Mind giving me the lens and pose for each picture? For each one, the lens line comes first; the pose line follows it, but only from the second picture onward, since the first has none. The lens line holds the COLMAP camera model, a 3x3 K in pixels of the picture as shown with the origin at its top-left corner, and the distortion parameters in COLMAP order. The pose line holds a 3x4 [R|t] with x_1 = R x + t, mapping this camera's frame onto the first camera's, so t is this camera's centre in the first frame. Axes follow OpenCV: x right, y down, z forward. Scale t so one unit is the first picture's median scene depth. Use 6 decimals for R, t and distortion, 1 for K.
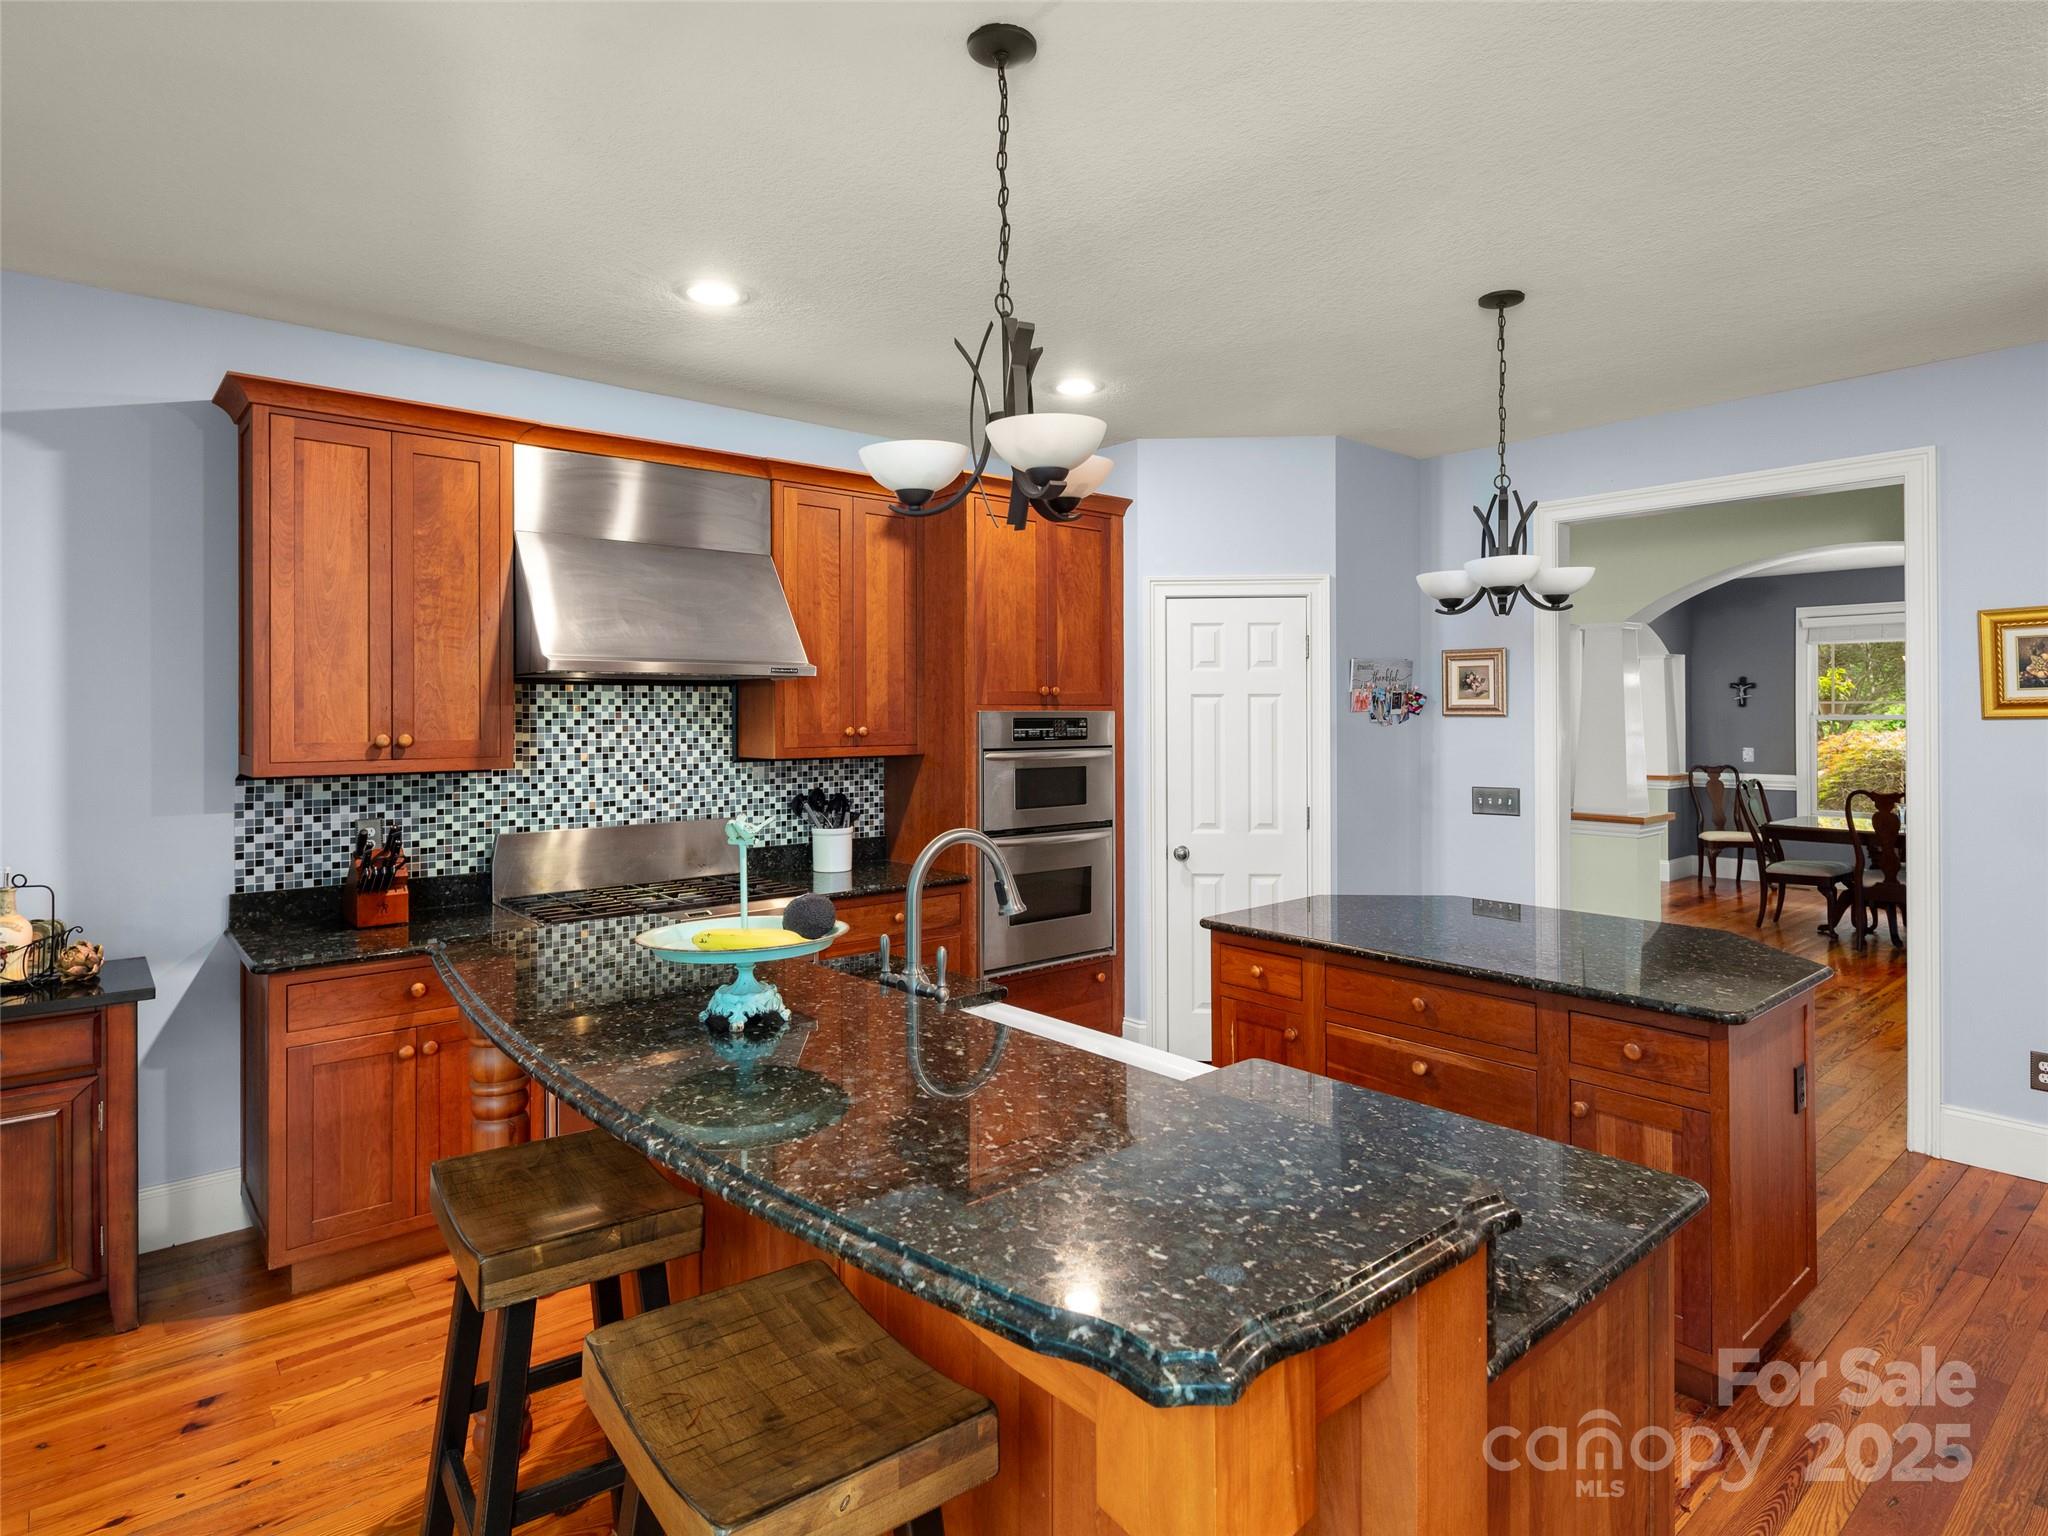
lens RADIAL K [[1156.9, 0, 1024.0], [0, 1156.9, 768.0], [0, 0, 1]] dist [-0.003487, -0.001096]
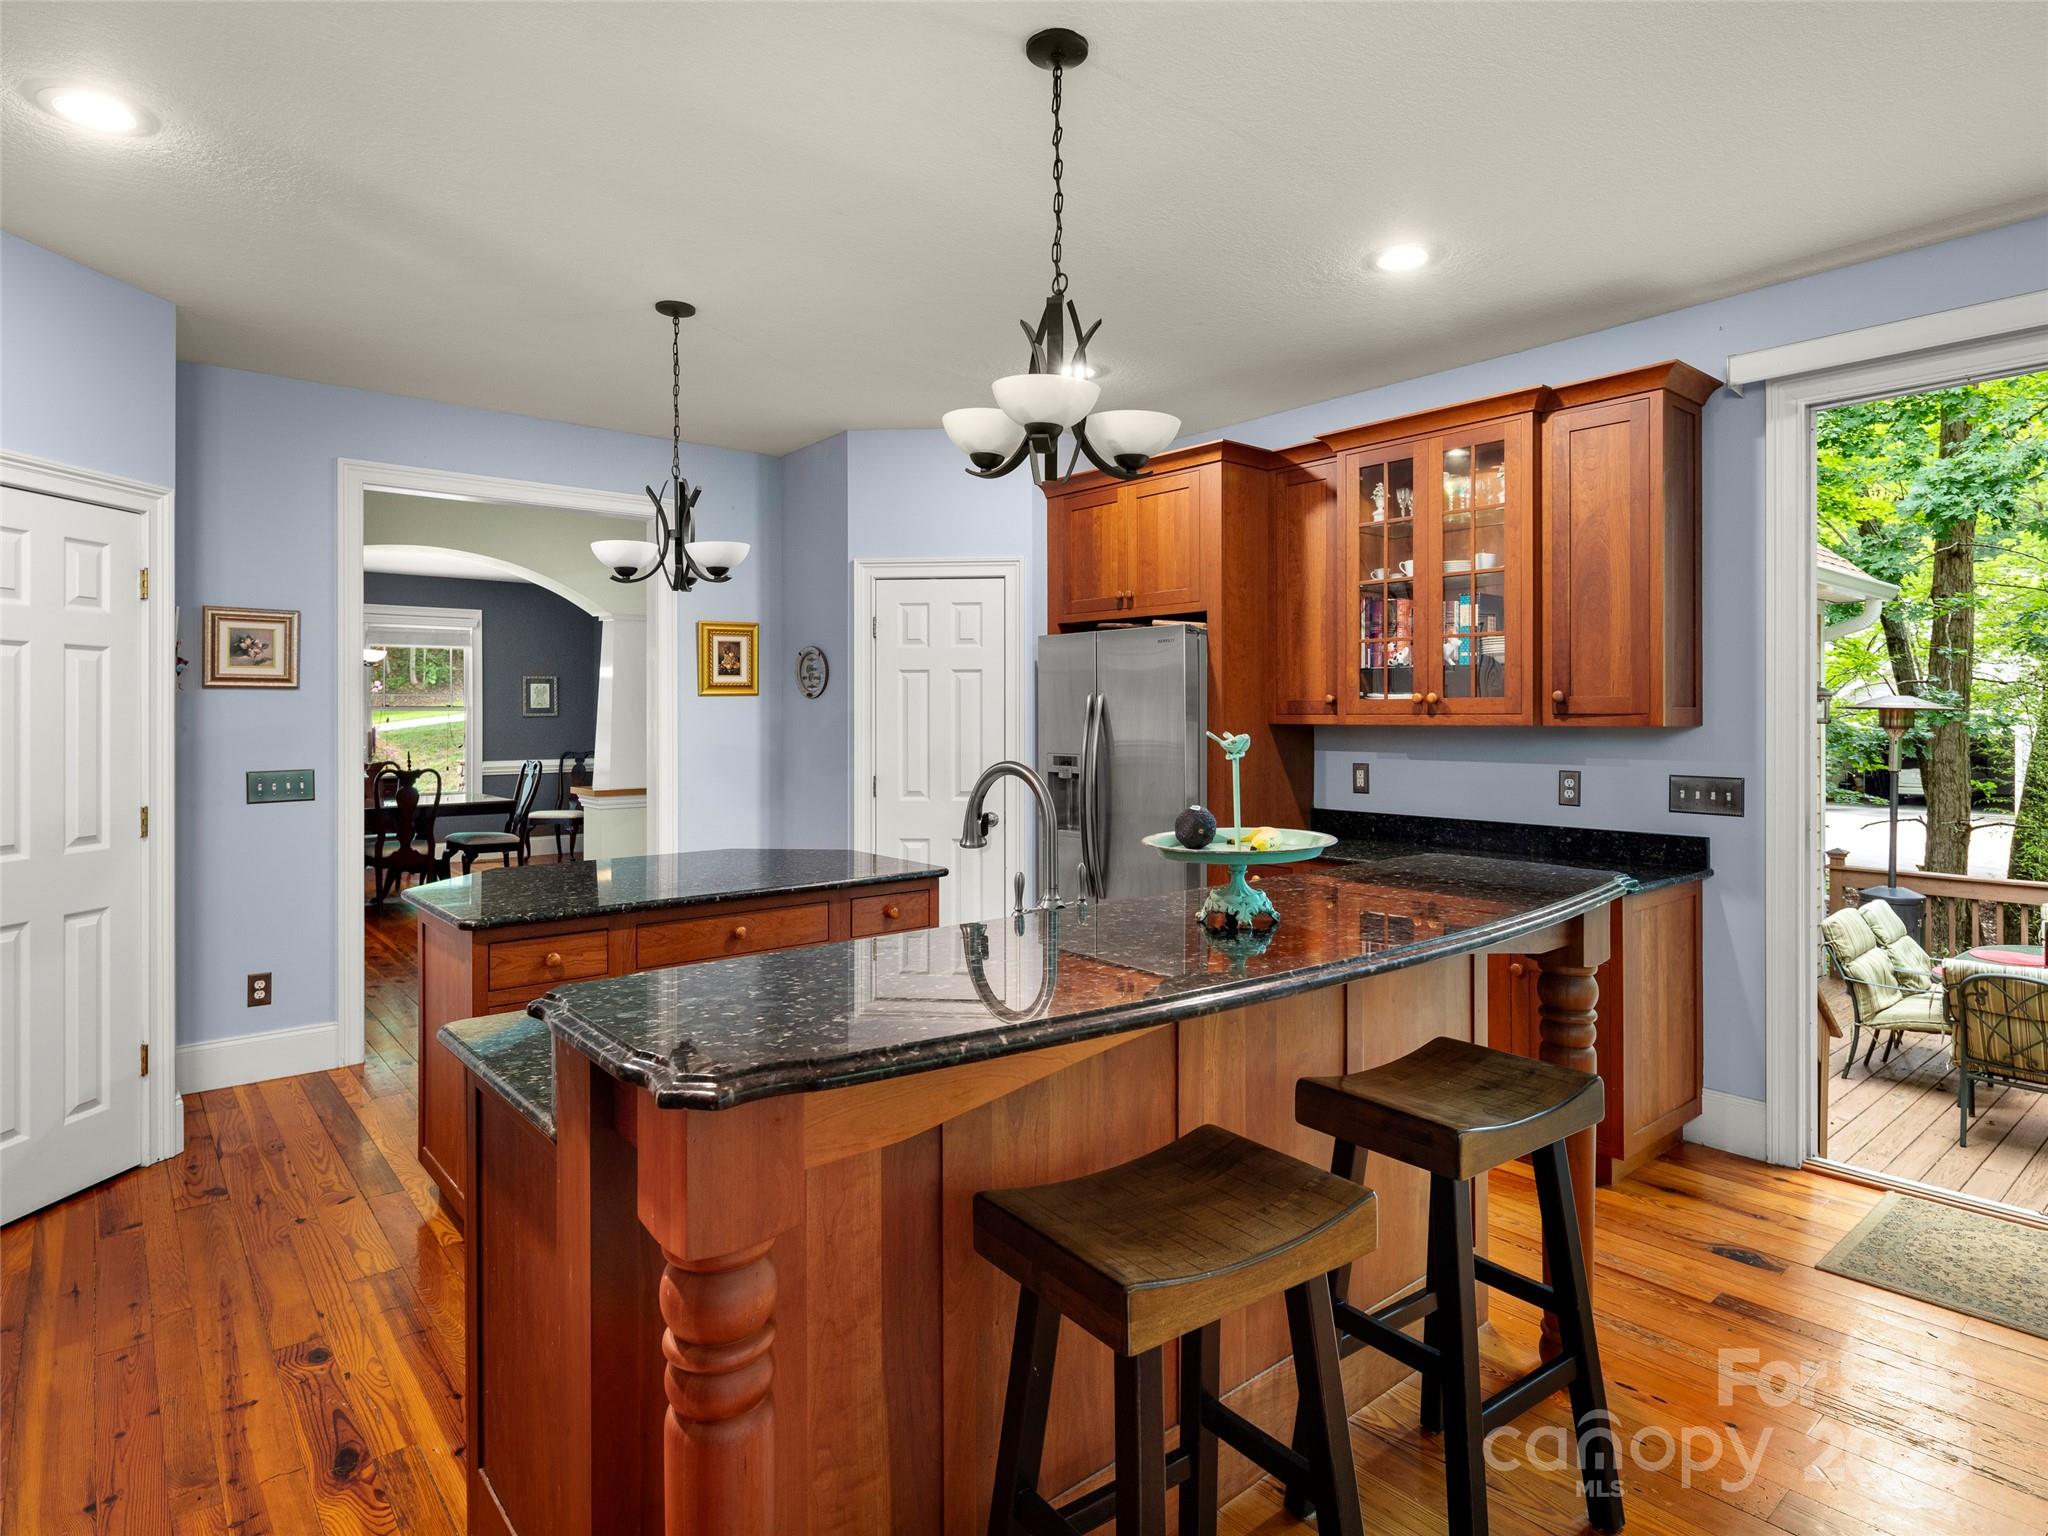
lens RADIAL K [[1156.9, 0, 1024.0], [0, 1156.9, 768.0], [0, 0, 1]] dist [-0.003487, -0.001096]
pose [[0.043813, -0.045522, 0.998002, -0.451592], [0.040314, 0.998228, 0.043762, -0.000452], [-0.998226, 0.038316, 0.045571, 0.416727]]
